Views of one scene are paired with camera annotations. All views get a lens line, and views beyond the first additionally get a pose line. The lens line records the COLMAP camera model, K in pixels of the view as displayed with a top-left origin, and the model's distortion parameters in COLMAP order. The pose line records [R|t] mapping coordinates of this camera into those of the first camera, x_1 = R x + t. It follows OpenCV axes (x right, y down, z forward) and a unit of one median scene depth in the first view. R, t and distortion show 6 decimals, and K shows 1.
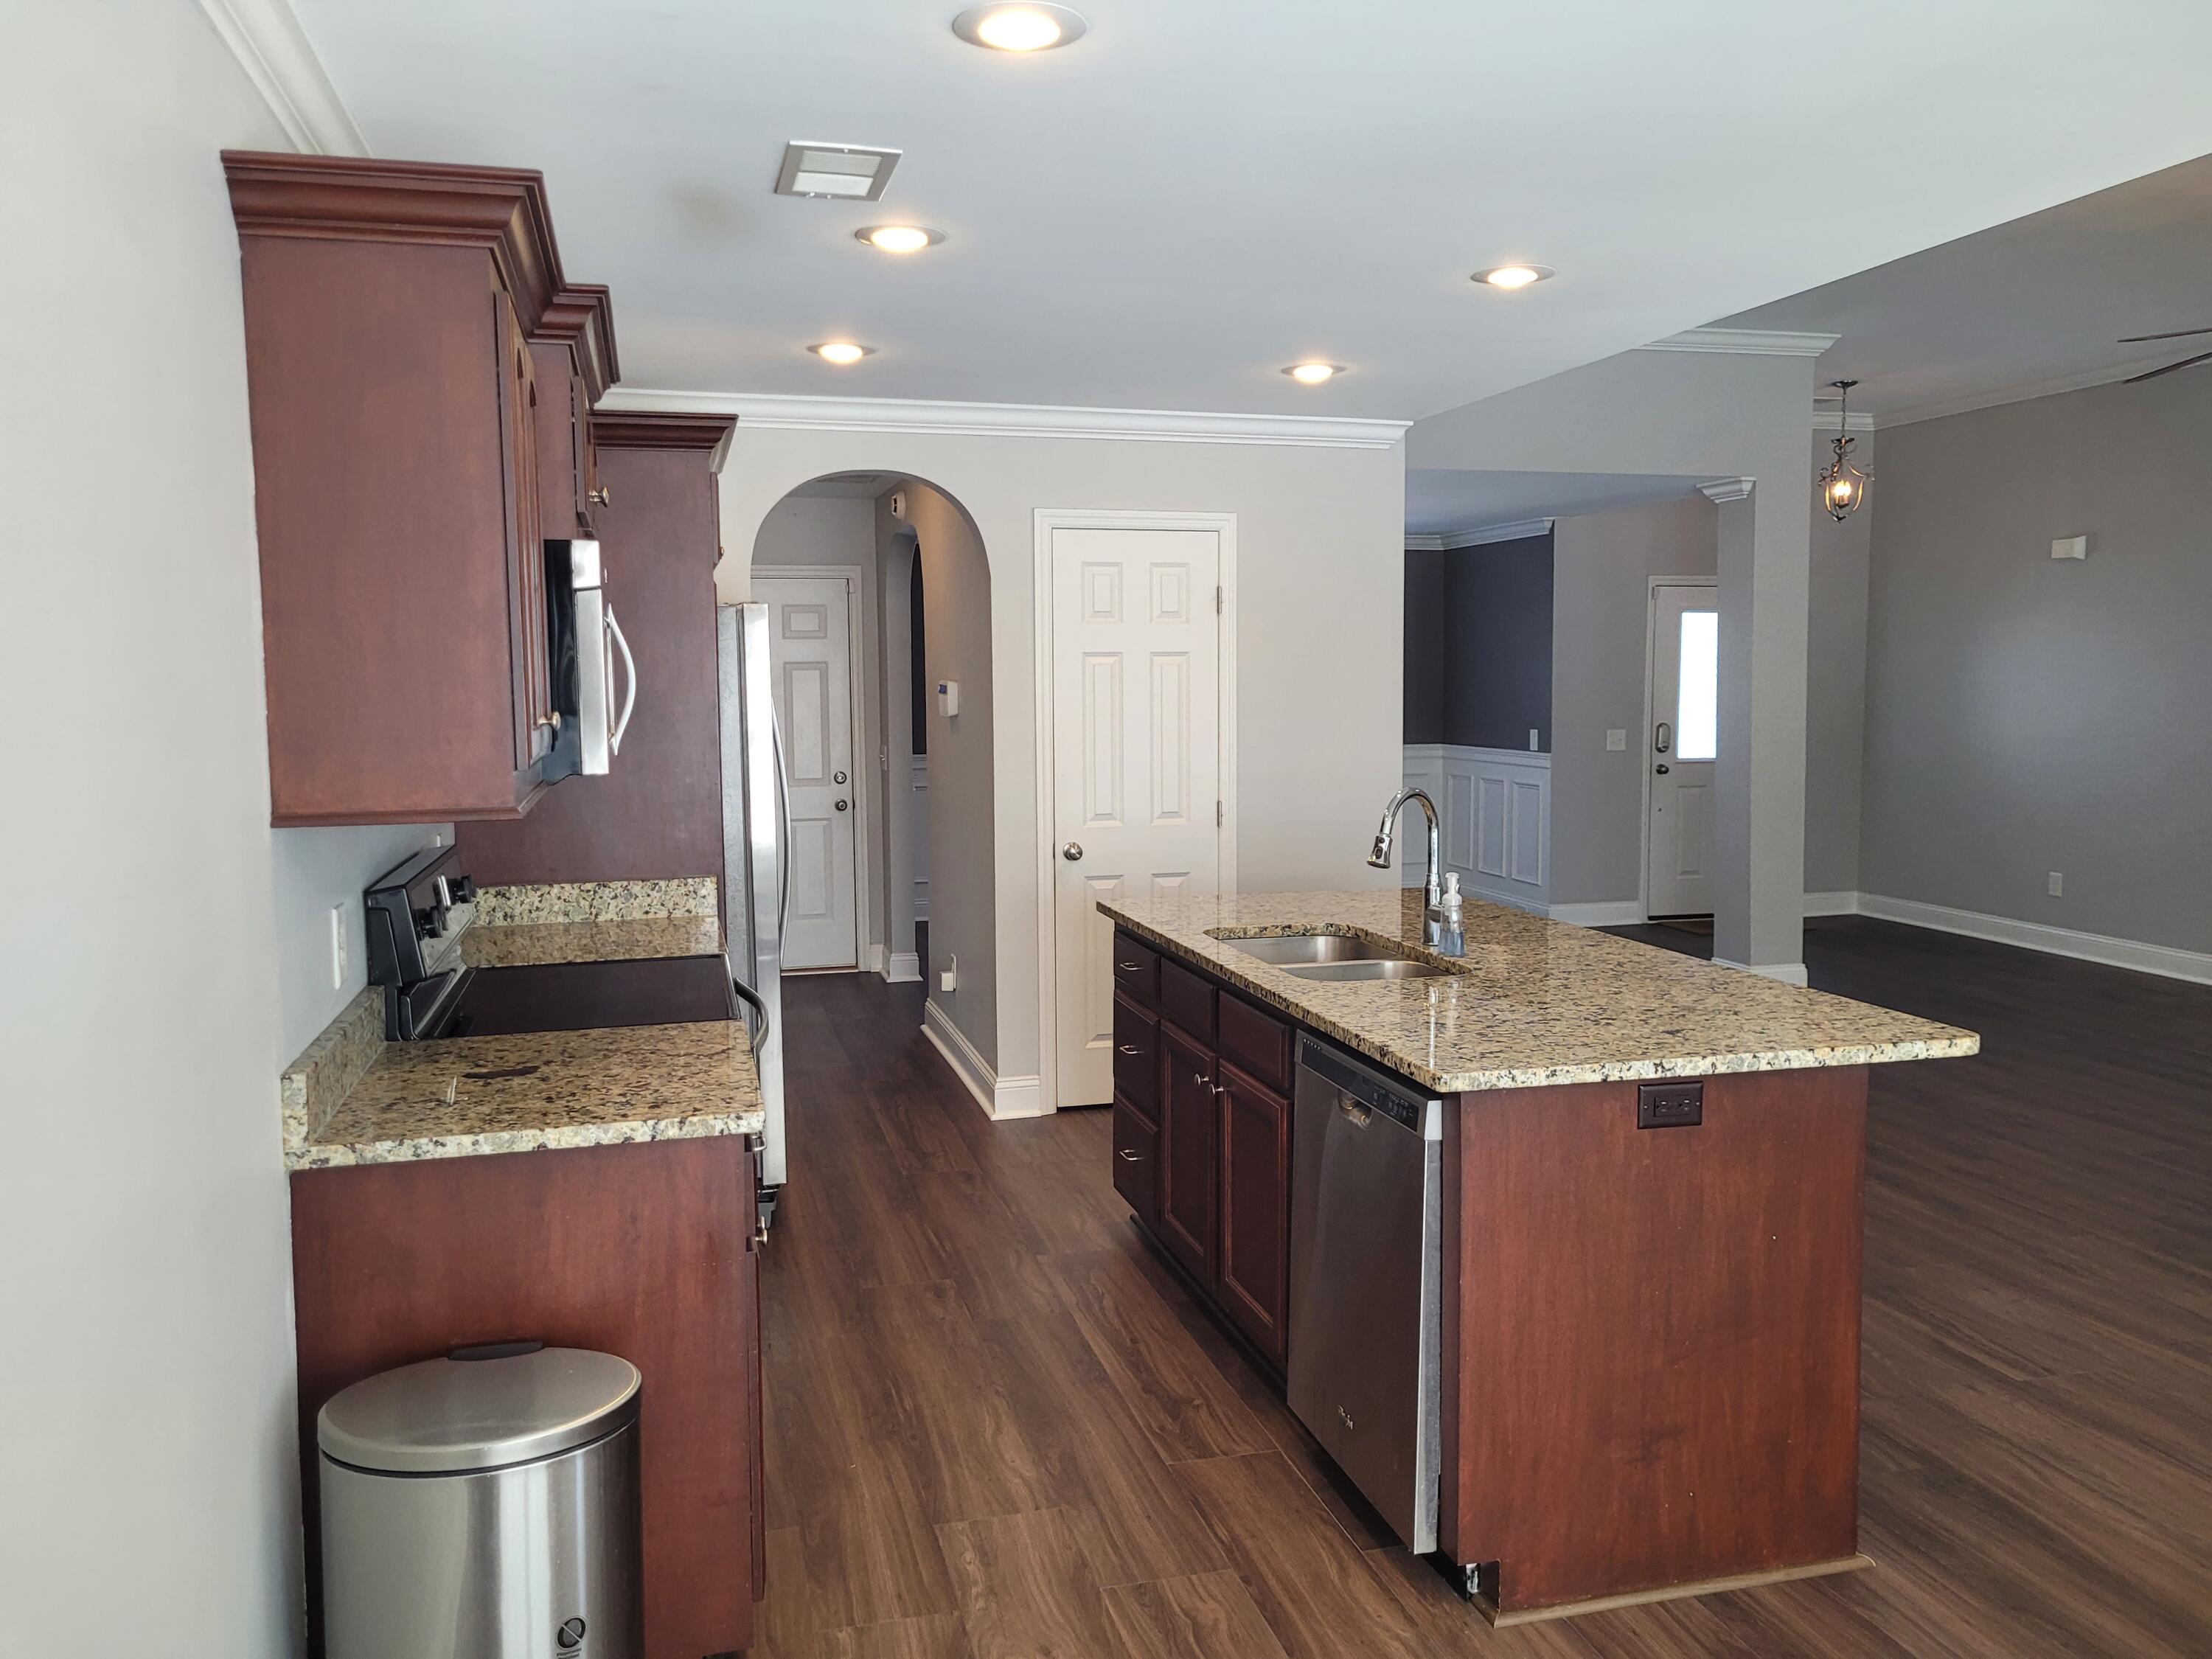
lens RADIAL K [[1671.0, 0, 1099.3], [0, 1671.0, 809.4], [0, 0, 1]] dist [0.049882, -0.030366]
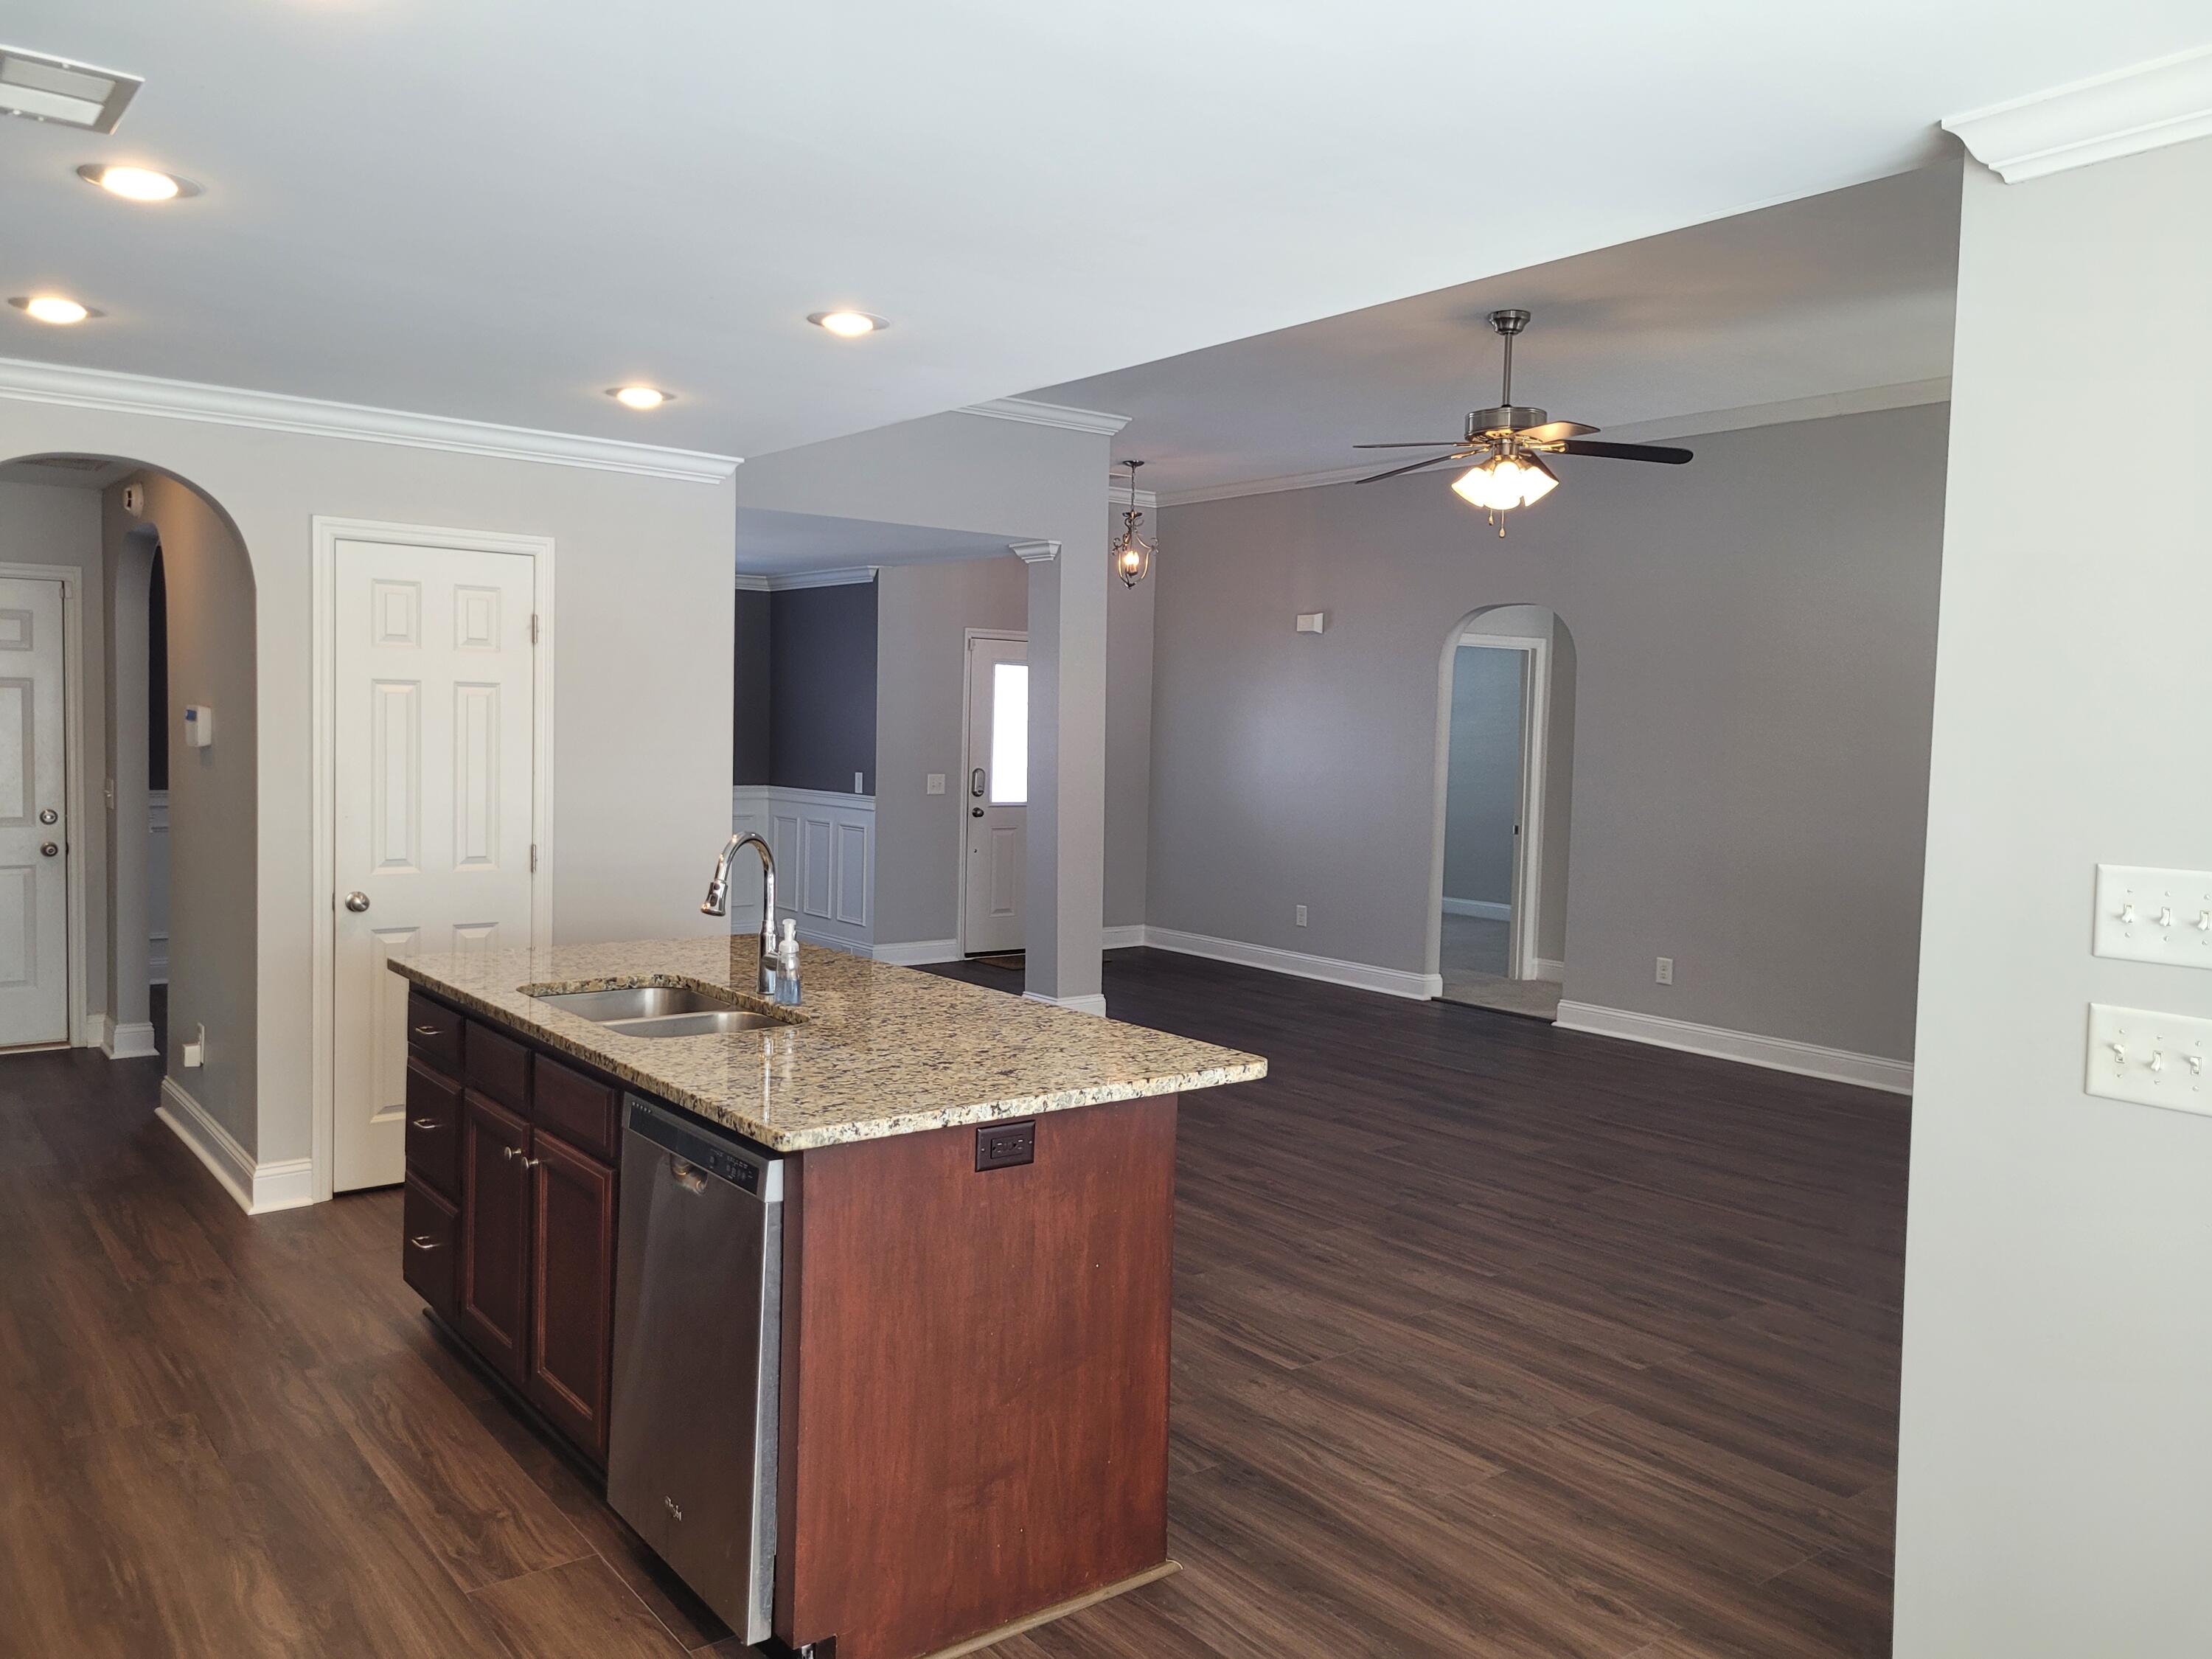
lens RADIAL K [[1671.0, 0, 1100.8], [0, 1671.0, 799.8], [0, 0, 1]] dist [0.049882, -0.030366]
pose [[0.920530, 0.009072, 0.390566, -0.003229], [0.002657, 0.999562, -0.029480, -0.002115], [-0.390662, 0.028175, 0.920103, 0.024697]]
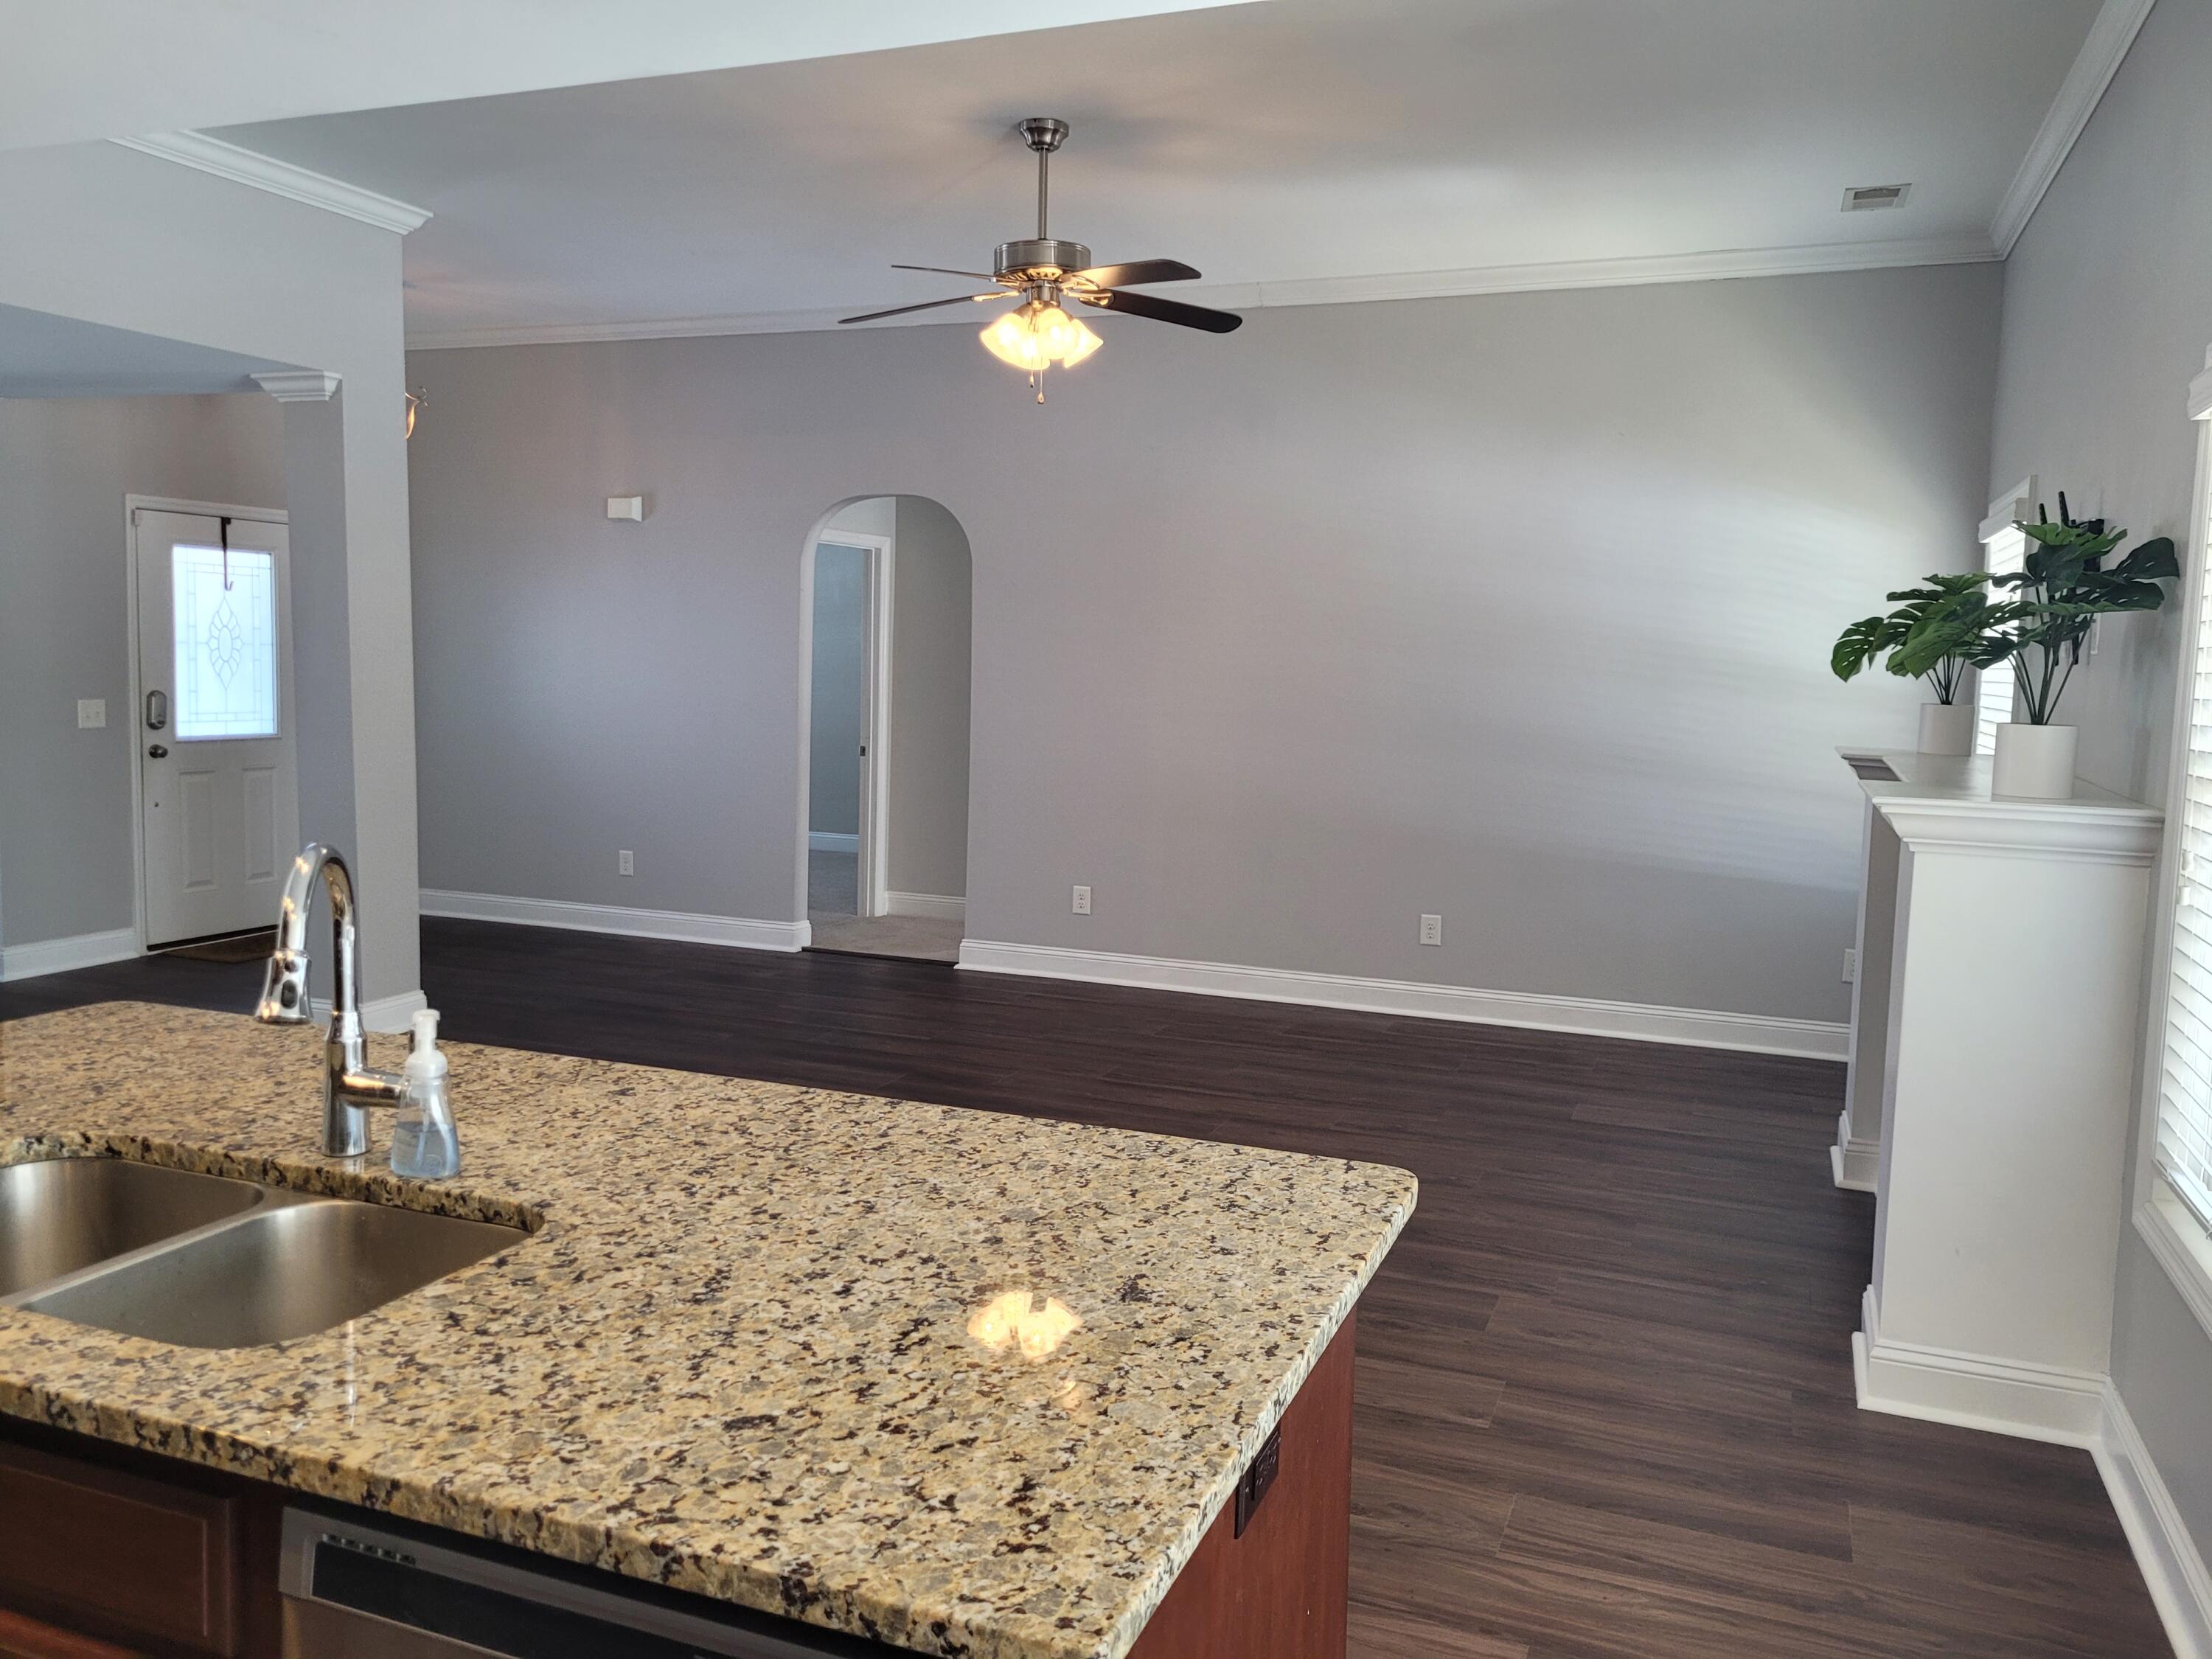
lens RADIAL K [[1671.0, 0, 1110.8], [0, 1671.0, 795.2], [0, 0, 1]] dist [0.049882, -0.030366]
pose [[0.593934, -0.049730, 0.802976, -0.056092], [0.038855, 0.998696, 0.033112, -0.029199], [-0.803575, 0.011533, 0.595091, 0.454495]]
